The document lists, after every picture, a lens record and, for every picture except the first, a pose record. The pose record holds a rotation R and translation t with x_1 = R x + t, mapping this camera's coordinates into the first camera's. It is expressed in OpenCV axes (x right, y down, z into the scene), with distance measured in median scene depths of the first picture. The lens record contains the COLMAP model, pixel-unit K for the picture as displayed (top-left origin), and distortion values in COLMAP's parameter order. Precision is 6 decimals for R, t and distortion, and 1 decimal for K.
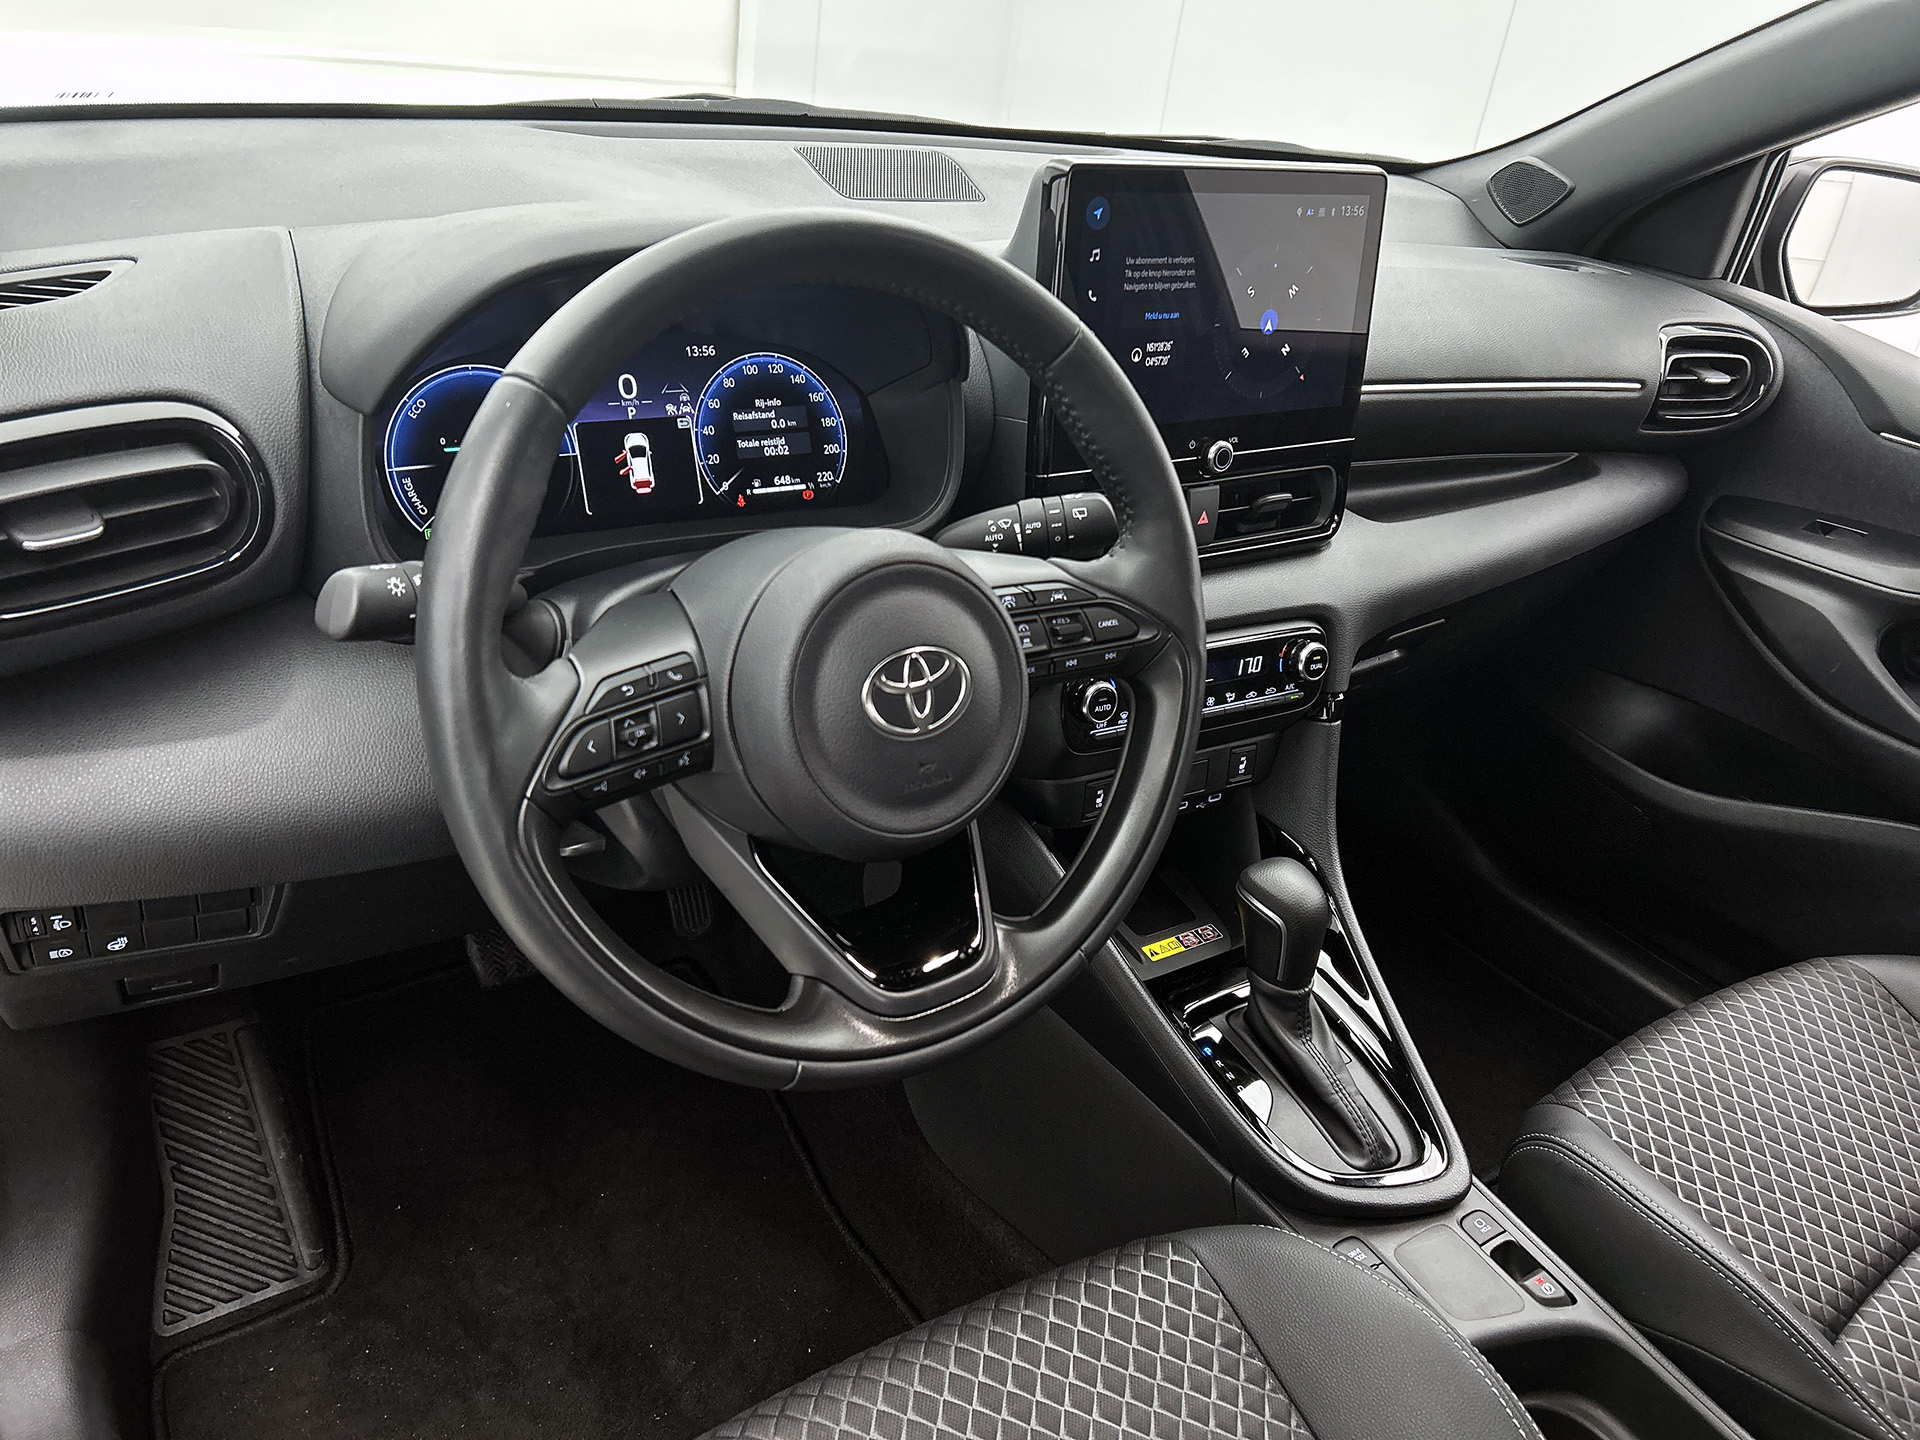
lens RADIAL K [[1452.5, 0, 954.8], [0, 1452.5, 732.6], [0, 0, 1]] dist [0.106654, -0.225369]
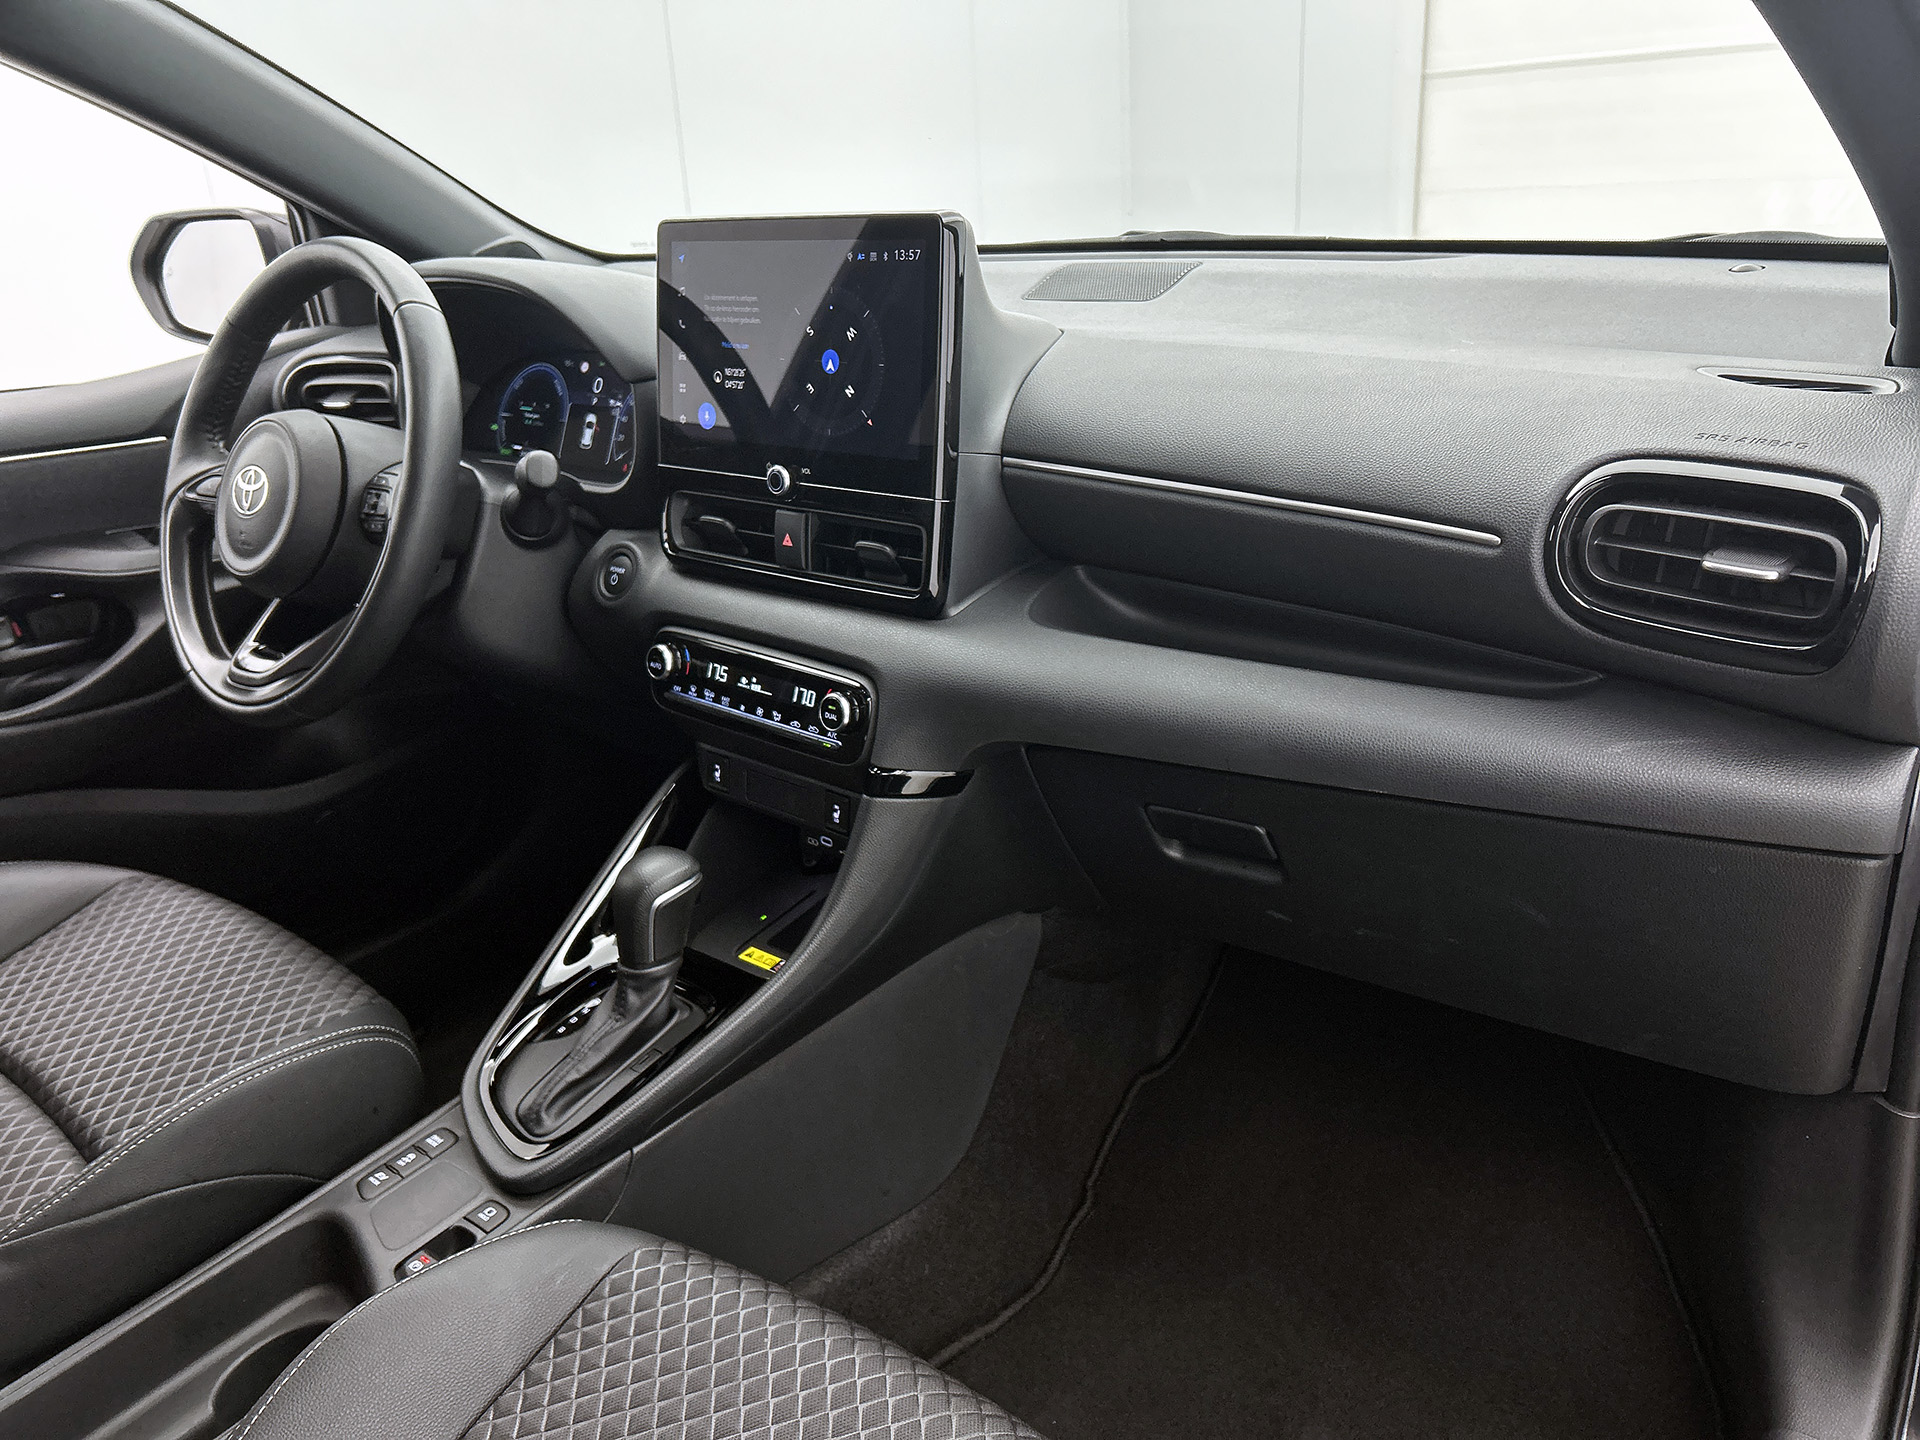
lens RADIAL K [[1452.5, 0, 954.8], [0, 1452.5, 732.6], [0, 0, 1]] dist [0.106654, -0.225369]
pose [[0.277305, 0.222254, -0.934722, 1.365290], [-0.387980, 0.915930, 0.102683, -0.193559], [0.878961, 0.334179, 0.340223, 0.875539]]
